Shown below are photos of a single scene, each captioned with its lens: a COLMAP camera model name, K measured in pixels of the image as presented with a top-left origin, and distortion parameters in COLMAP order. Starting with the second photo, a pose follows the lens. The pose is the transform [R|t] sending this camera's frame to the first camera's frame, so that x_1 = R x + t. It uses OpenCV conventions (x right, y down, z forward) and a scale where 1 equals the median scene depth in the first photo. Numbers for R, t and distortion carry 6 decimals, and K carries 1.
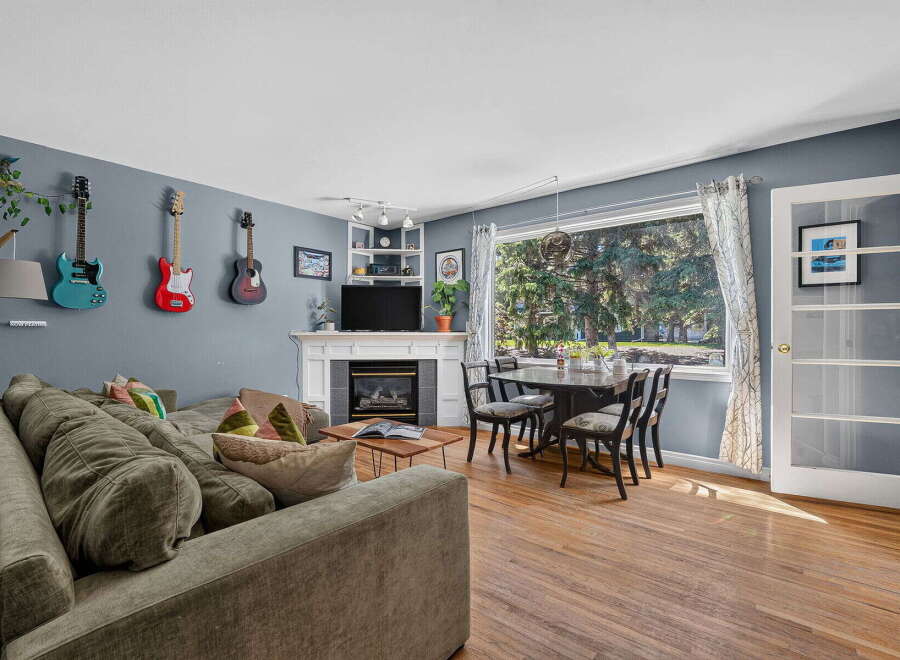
lens RADIAL K [[415.5, 0, 454.7], [0, 415.5, 331.1], [0, 0, 1]] dist [-0.022027, 0.000372]
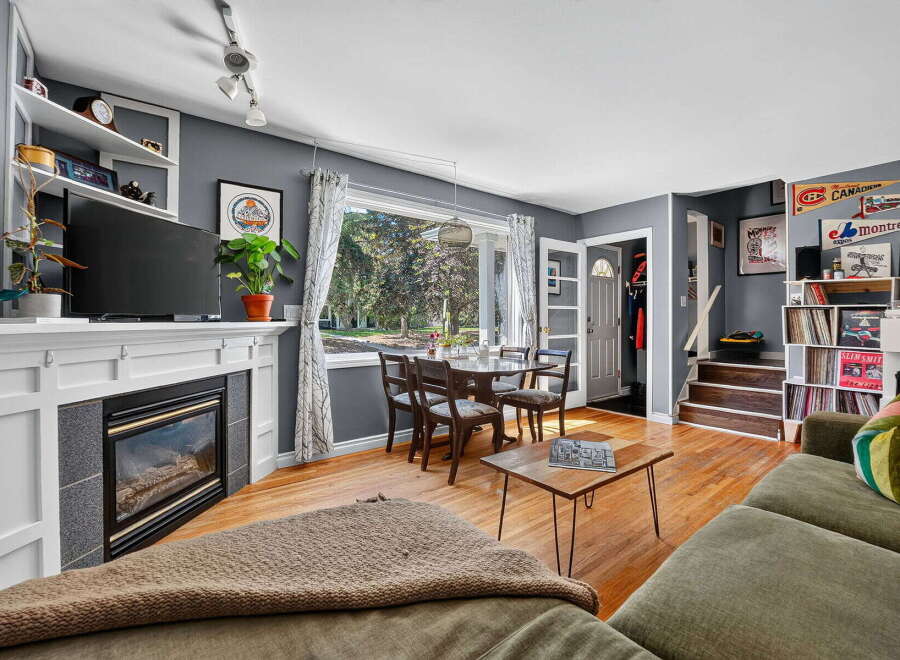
lens RADIAL K [[410.0, 0, 449.8], [0, 410.0, 318.0], [0, 0, 1]] dist [-0.002220, -0.000126]
pose [[0.218970, 0.003442, 0.975725, -0.553729], [-0.003142, 0.999991, -0.002822, -0.001913], [-0.975726, -0.002448, 0.218979, 0.620315]]
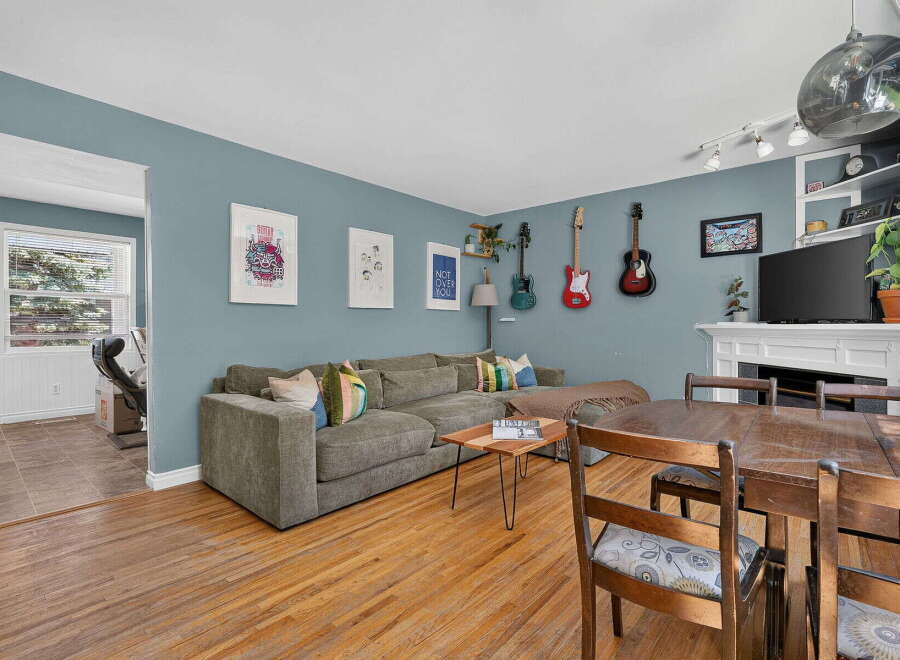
lens RADIAL K [[444.4, 0, 455.0], [0, 444.4, 324.1], [0, 0, 1]] dist [-0.020754, -0.000360]
pose [[-0.012688, -0.009869, -0.999871, 0.486275], [-0.000163, 0.999951, -0.009867, 0.010313], [0.999919, 0.000038, -0.012689, 0.504696]]
